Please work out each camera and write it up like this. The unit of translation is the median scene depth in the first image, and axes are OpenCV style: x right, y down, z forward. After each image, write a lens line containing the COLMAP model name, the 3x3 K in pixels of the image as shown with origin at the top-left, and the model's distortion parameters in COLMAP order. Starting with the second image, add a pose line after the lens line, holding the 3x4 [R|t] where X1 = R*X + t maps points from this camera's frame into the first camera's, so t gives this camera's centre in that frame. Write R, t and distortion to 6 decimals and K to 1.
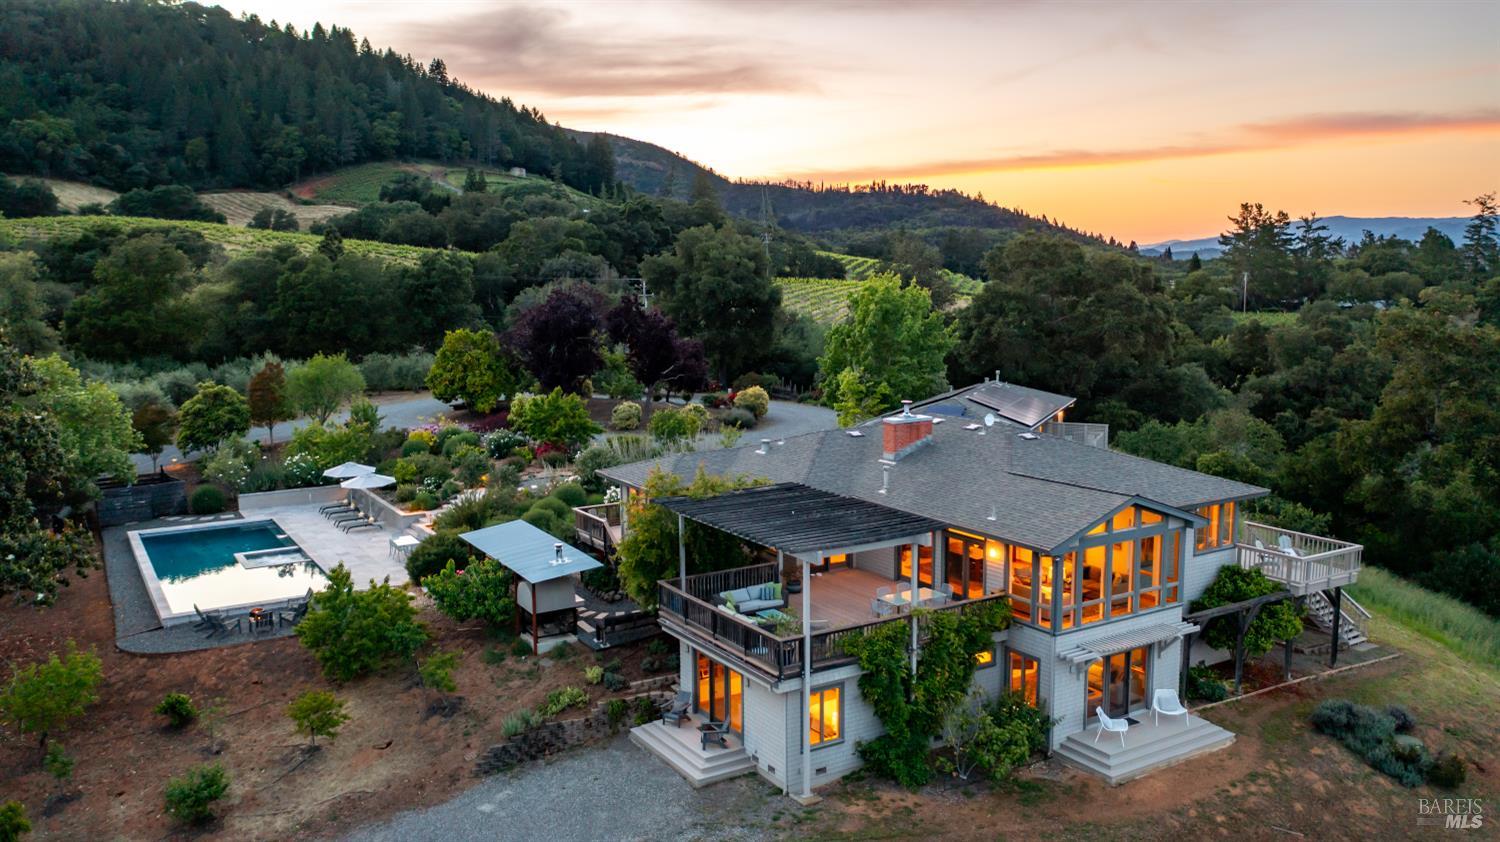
lens RADIAL K [[1181.3, 0, 750.0], [0, 1181.3, 421.0], [0, 0, 1]] dist [-0.017821, 0.007367]
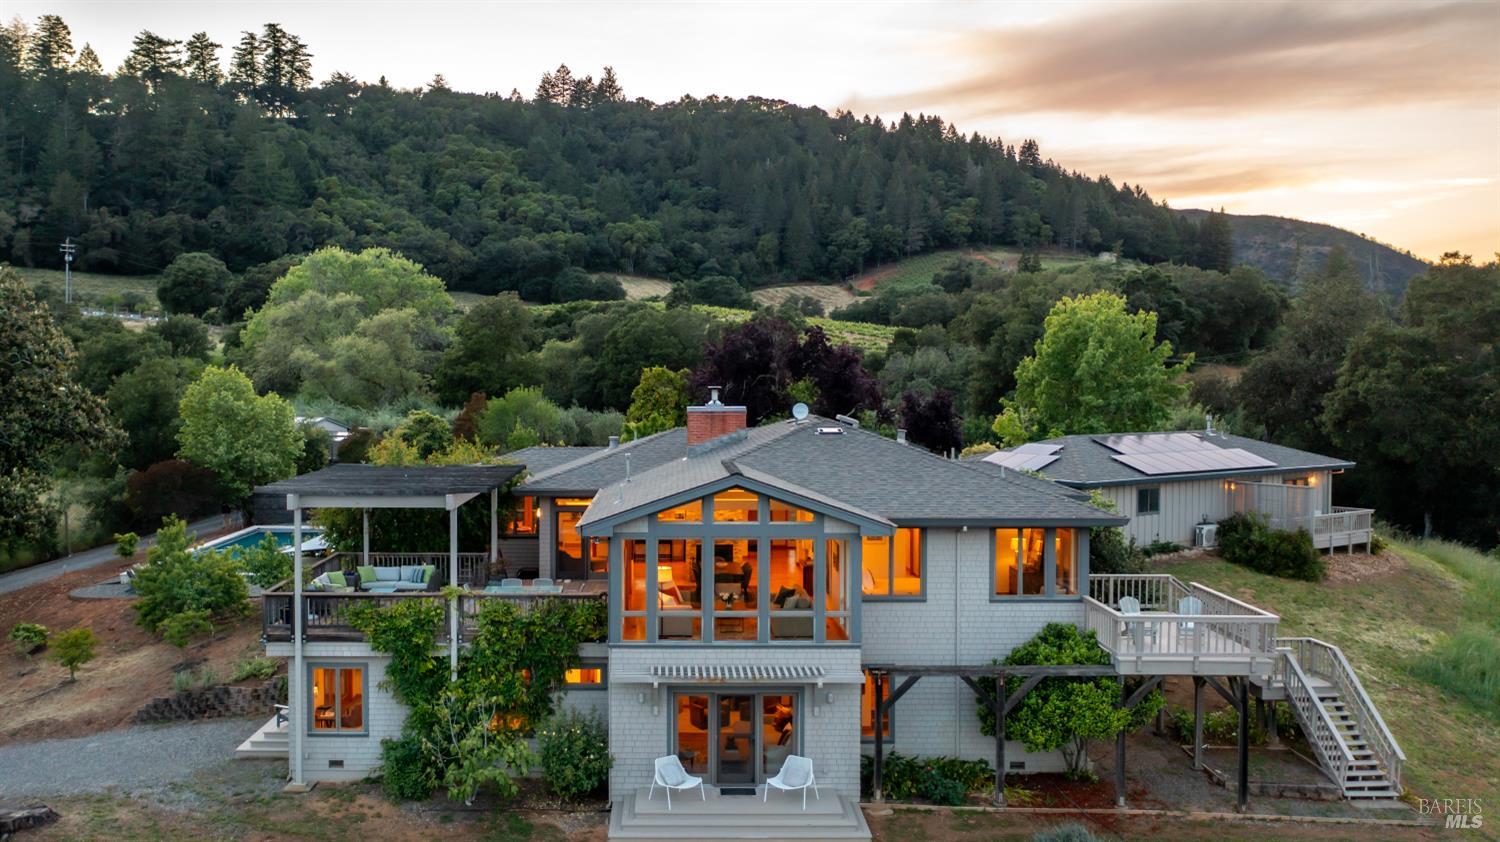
lens RADIAL K [[1330.7, 0, 750.0], [0, 1330.7, 421.0], [0, 0, 1]] dist [-0.018061, 0.005695]
pose [[0.846349, 0.020728, -0.532225, 0.124407], [-0.077110, 0.993484, -0.083929, 0.015857], [0.527017, 0.112073, 0.842433, 0.046983]]
